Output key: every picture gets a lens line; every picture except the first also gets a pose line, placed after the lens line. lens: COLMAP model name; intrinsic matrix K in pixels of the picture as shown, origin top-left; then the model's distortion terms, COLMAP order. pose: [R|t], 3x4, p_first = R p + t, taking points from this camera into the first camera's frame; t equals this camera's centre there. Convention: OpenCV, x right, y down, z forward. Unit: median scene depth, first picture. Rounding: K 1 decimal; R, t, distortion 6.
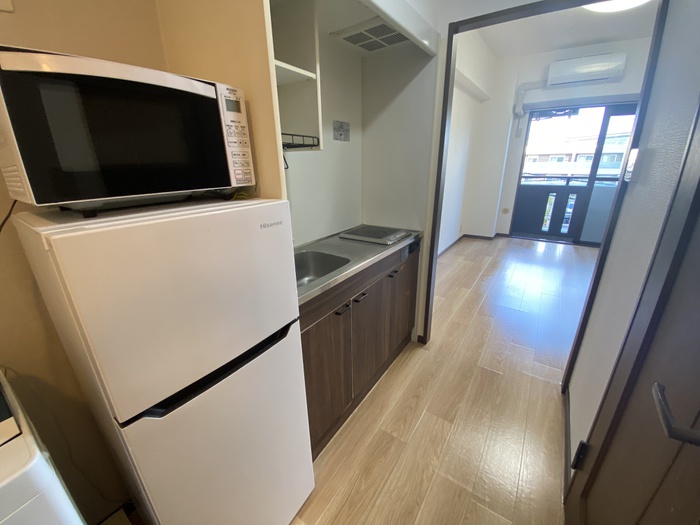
lens RADIAL K [[288.9, 0, 345.7], [0, 288.9, 265.7], [0, 0, 1]] dist [0.018257, -0.017297]
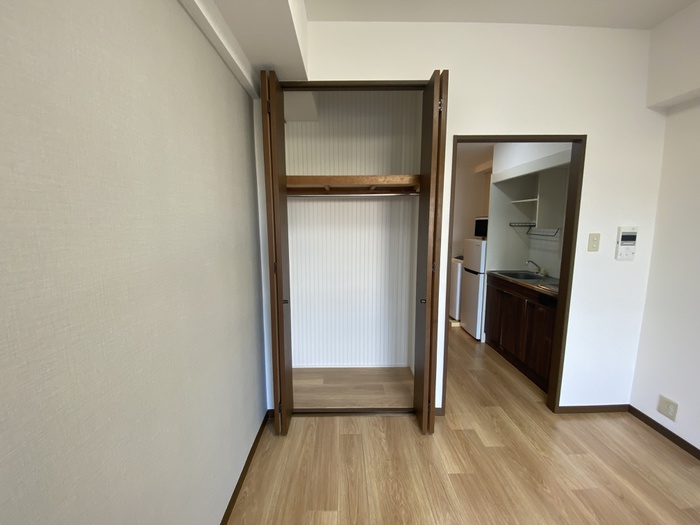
lens RADIAL K [[288.9, 0, 345.7], [0, 288.9, 265.7], [0, 0, 1]] dist [0.018257, -0.017297]
pose [[-0.824014, 0.093115, -0.558865, 2.985988], [-0.175643, 0.895821, 0.408233, -0.997364], [0.538656, 0.434550, -0.721814, 2.445848]]
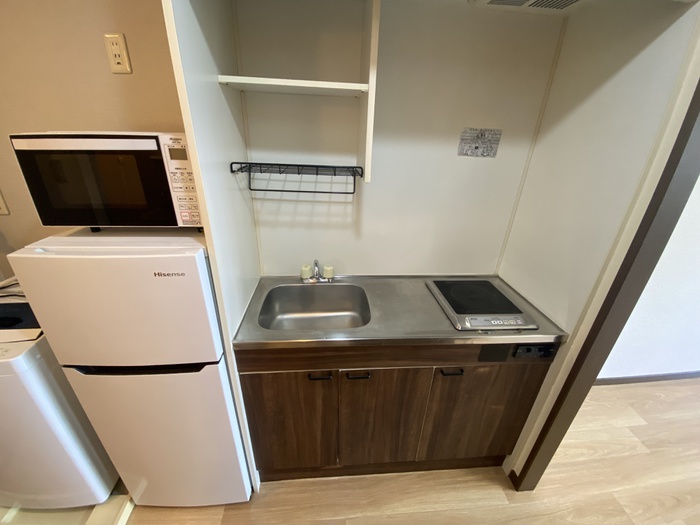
lens RADIAL K [[288.9, 0, 345.7], [0, 288.9, 265.7], [0, 0, 1]] dist [0.018257, -0.017297]
pose [[0.624607, 0.365498, -0.690128, 0.622648], [-0.296074, 0.928572, 0.223816, -0.439851], [0.722638, 0.064532, 0.688207, 0.558029]]
